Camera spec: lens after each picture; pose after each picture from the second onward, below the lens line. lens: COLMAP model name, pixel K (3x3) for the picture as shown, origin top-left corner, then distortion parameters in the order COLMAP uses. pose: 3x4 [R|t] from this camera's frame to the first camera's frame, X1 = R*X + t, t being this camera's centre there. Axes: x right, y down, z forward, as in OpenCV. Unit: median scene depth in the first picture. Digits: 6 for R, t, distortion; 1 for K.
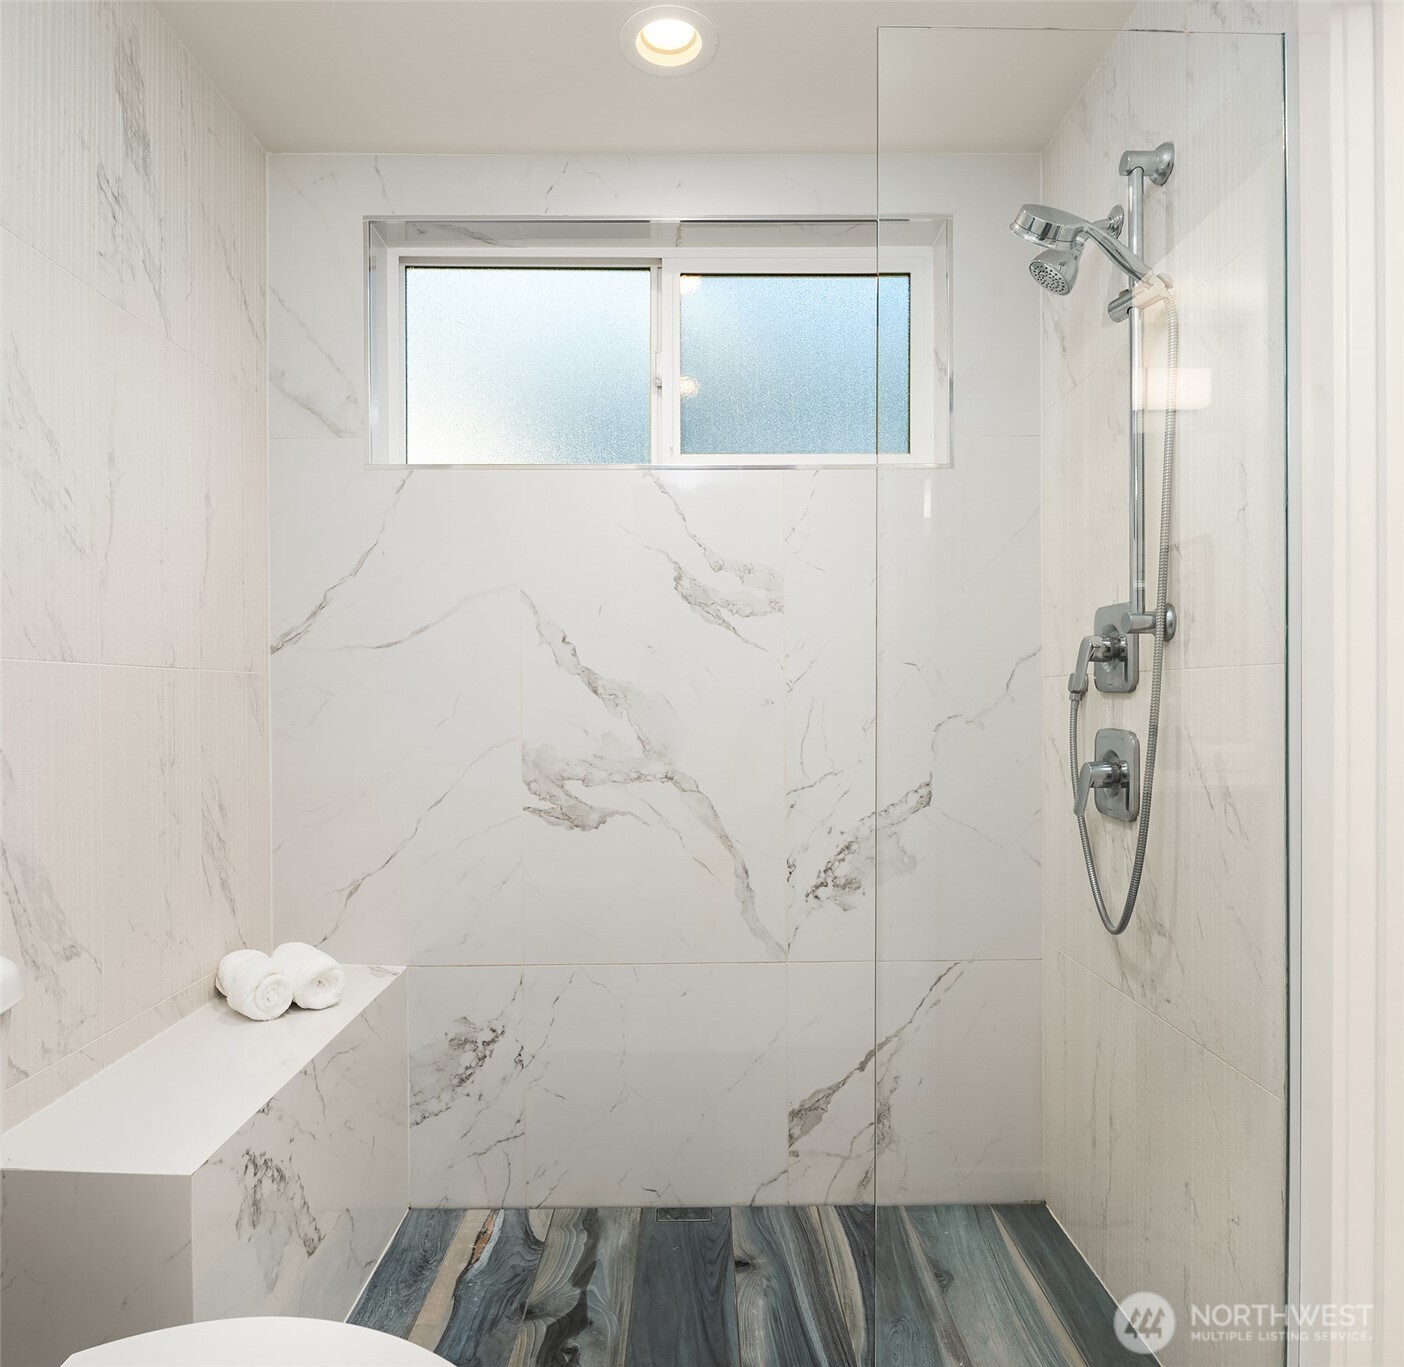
lens RADIAL K [[1023.1, 0, 706.0], [0, 1023.1, 693.3], [0, 0, 1]] dist [-0.003489, 0.000964]
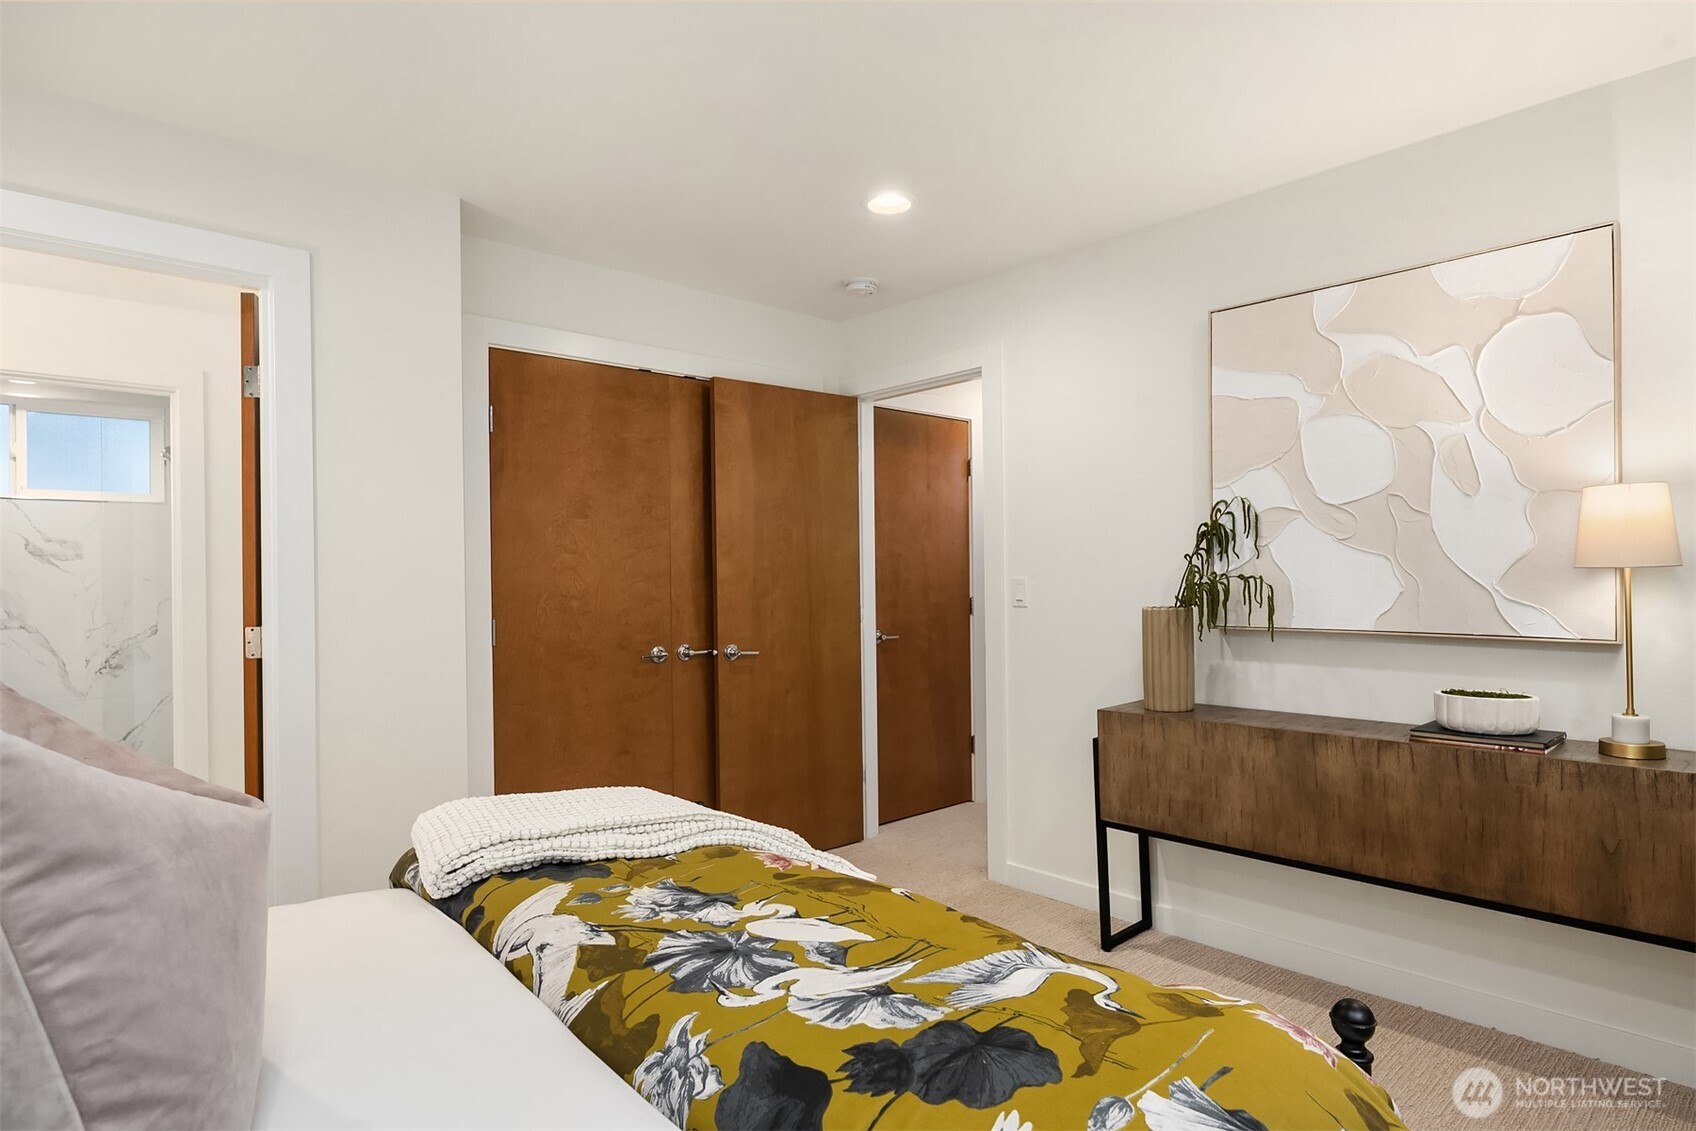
lens RADIAL K [[934.9, 0, 844.7], [0, 934.9, 570.1], [0, 0, 1]] dist [-0.002073, -0.000282]
pose [[0.754603, -0.003789, 0.656171, -0.015921], [0.010736, 0.999921, -0.006573, -0.017254], [-0.656094, 0.012004, 0.754584, -1.925936]]
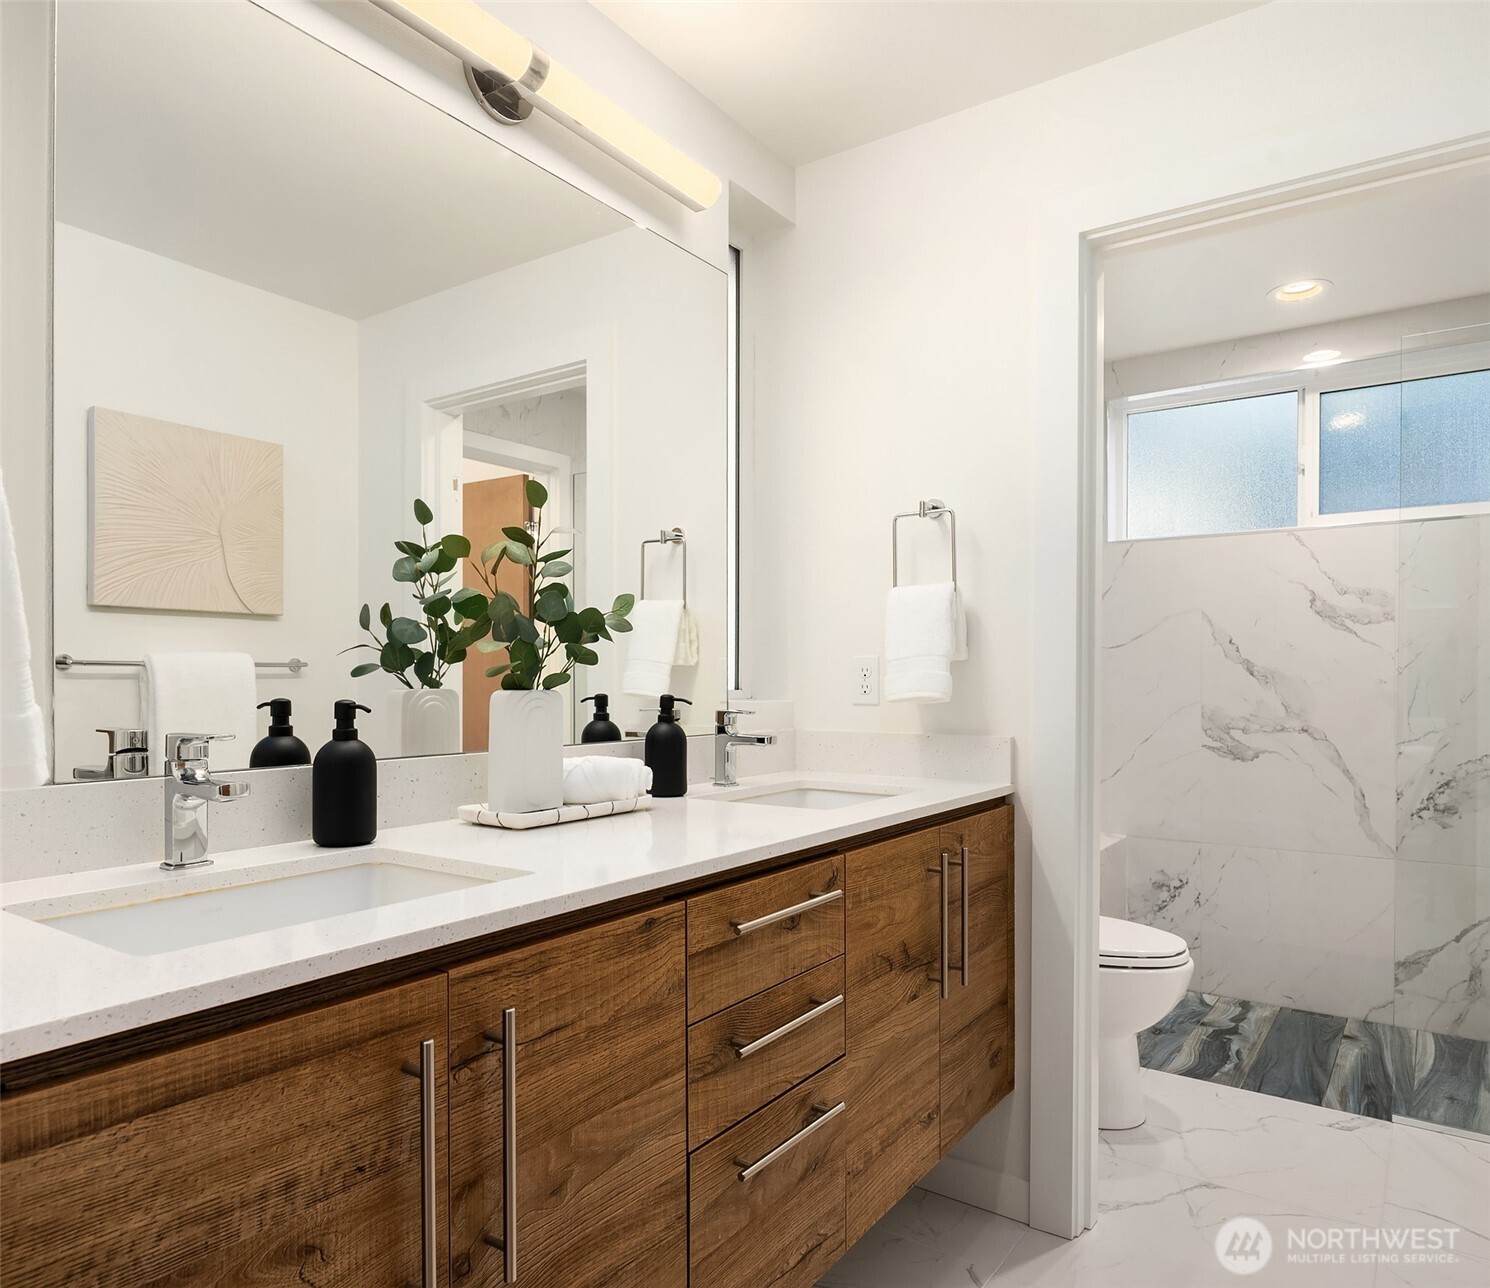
lens RADIAL K [[963.8, 0, 760.0], [0, 963.8, 684.3], [0, 0, 1]] dist [-0.004278, -0.004274]
pose [[0.821793, 0.010324, -0.569692, 0.113928], [-0.005901, 0.999936, 0.009608, 0.004124], [0.569755, -0.004534, 0.821802, -0.653240]]
